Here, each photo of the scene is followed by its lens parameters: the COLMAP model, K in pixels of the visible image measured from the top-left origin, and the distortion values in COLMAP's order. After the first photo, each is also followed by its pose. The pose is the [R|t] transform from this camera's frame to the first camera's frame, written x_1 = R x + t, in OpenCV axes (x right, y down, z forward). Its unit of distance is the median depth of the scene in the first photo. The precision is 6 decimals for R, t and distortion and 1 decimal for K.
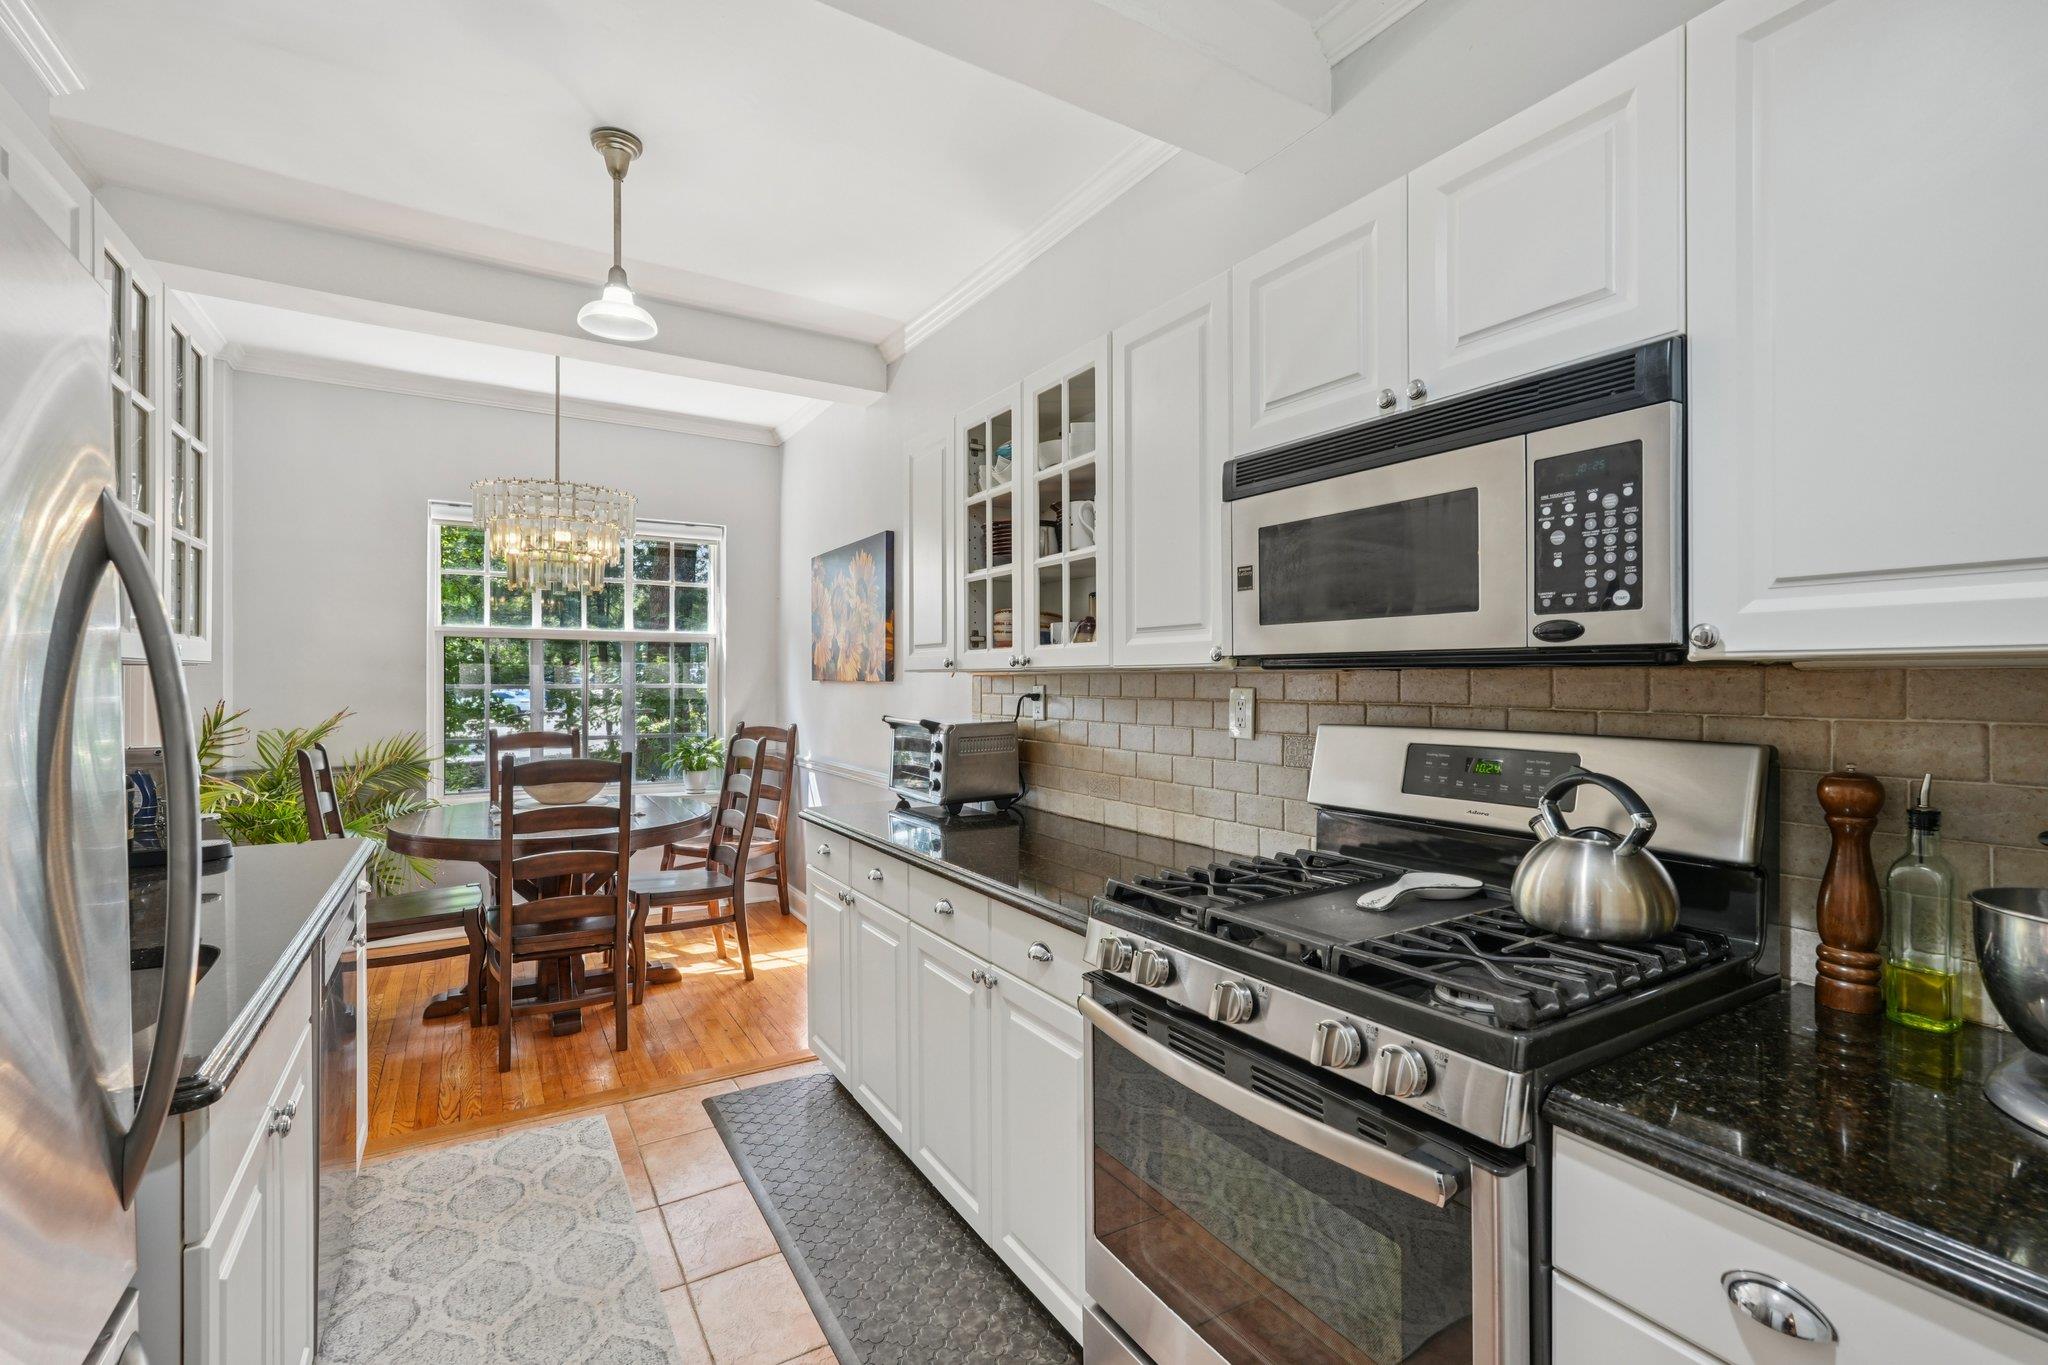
lens RADIAL K [[906.7, 0, 1022.4], [0, 906.7, 677.1], [0, 0, 1]] dist [-0.012329, -0.000130]
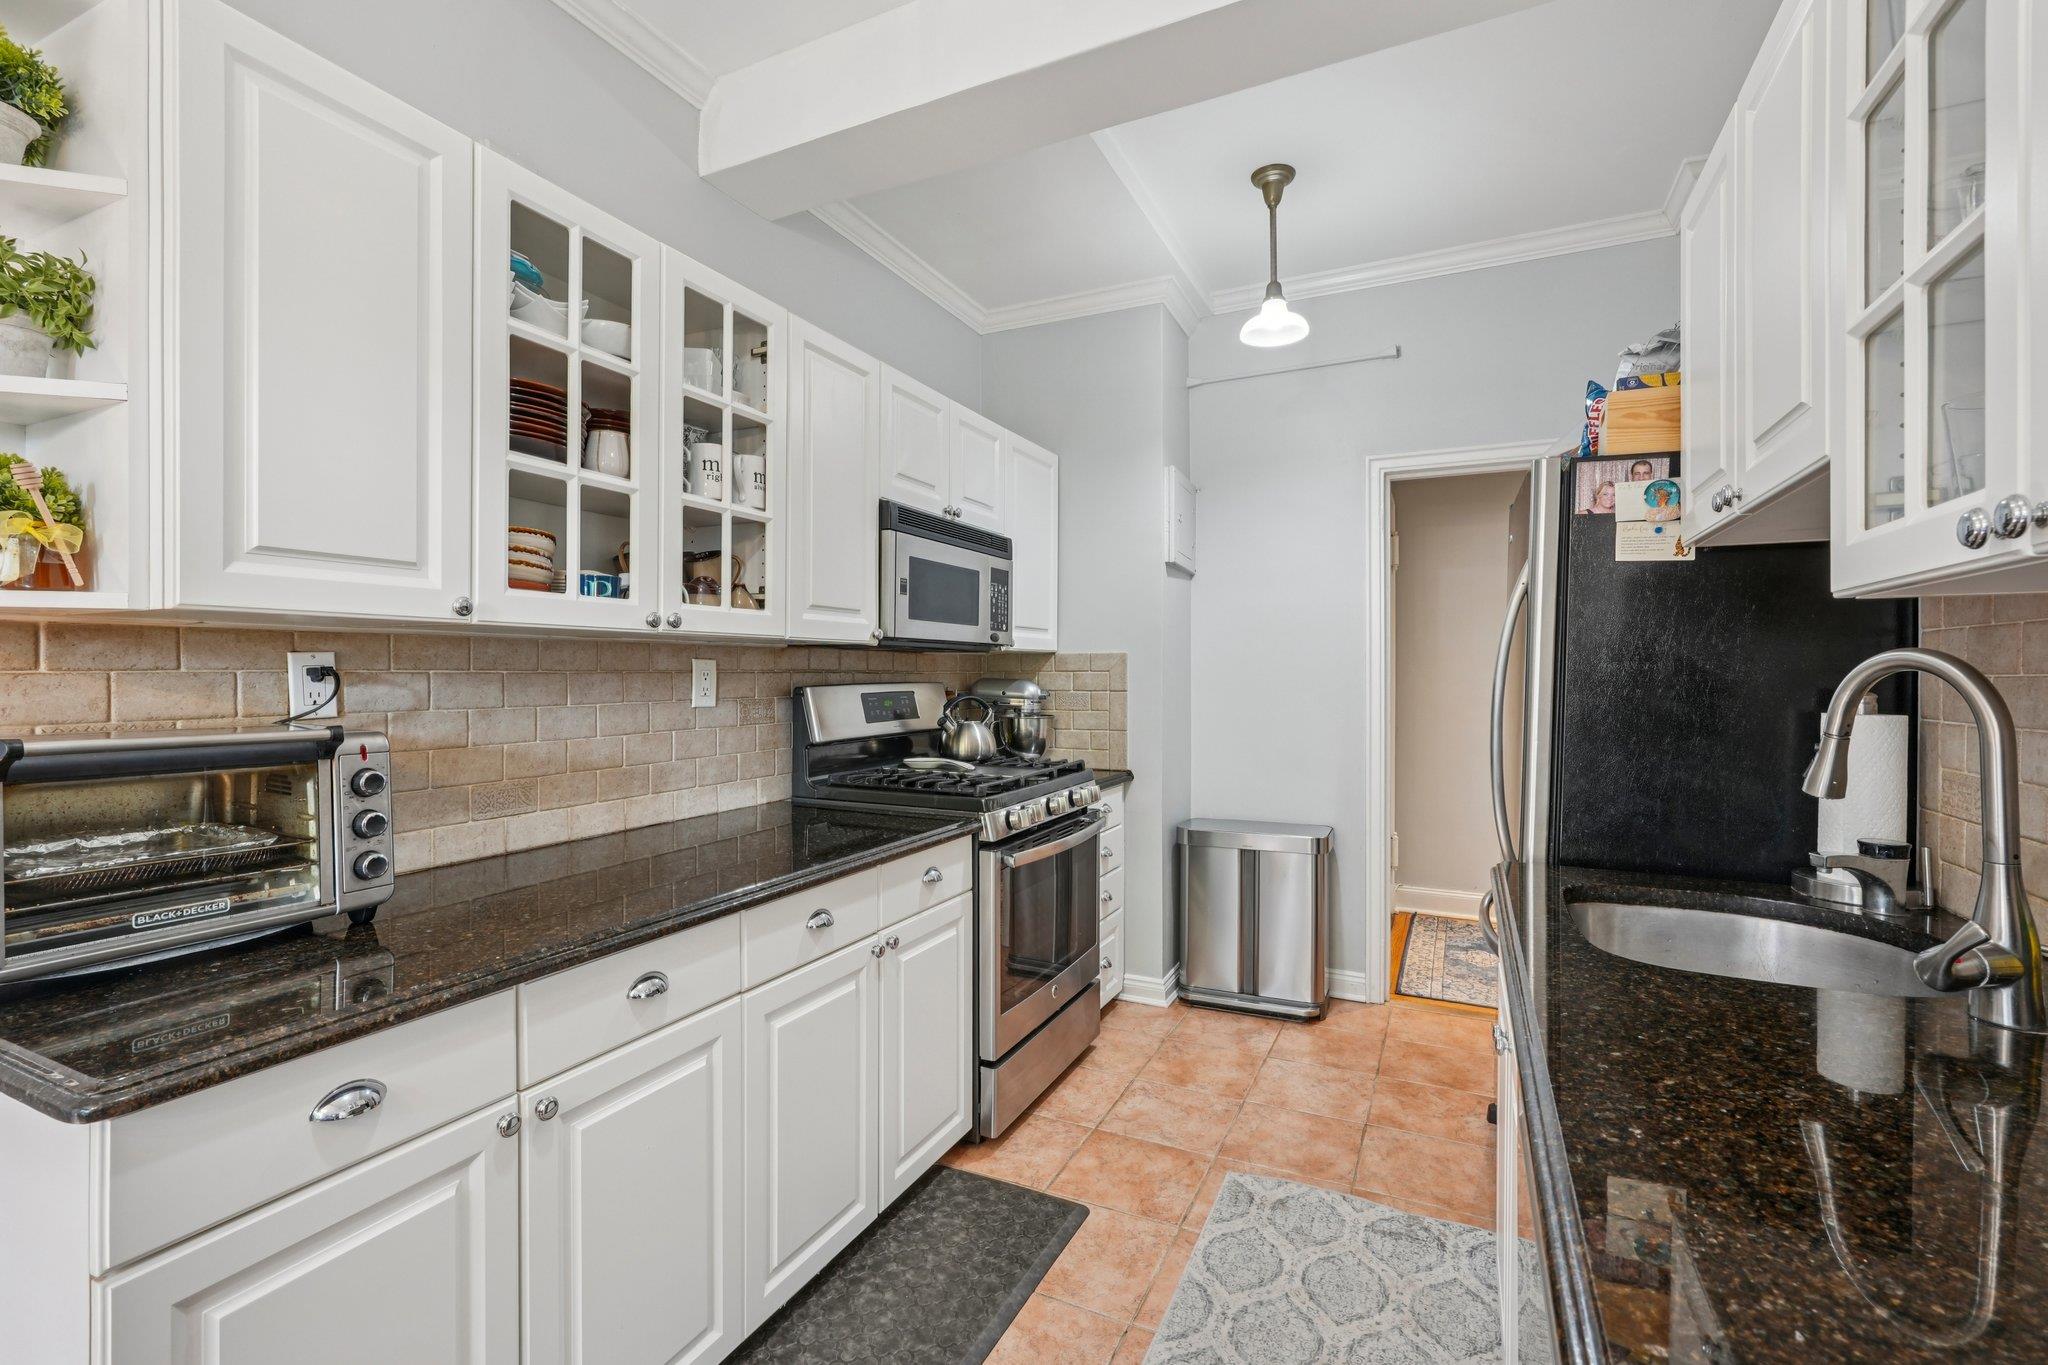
lens RADIAL K [[906.7, 0, 1022.4], [0, 906.7, 677.1], [0, 0, 1]] dist [-0.012329, -0.000130]
pose [[-0.542651, -0.005666, 0.839939, -0.539391], [-0.005800, 0.999979, 0.002998, 0.017015], [-0.839938, -0.003245, -0.542672, 0.792716]]
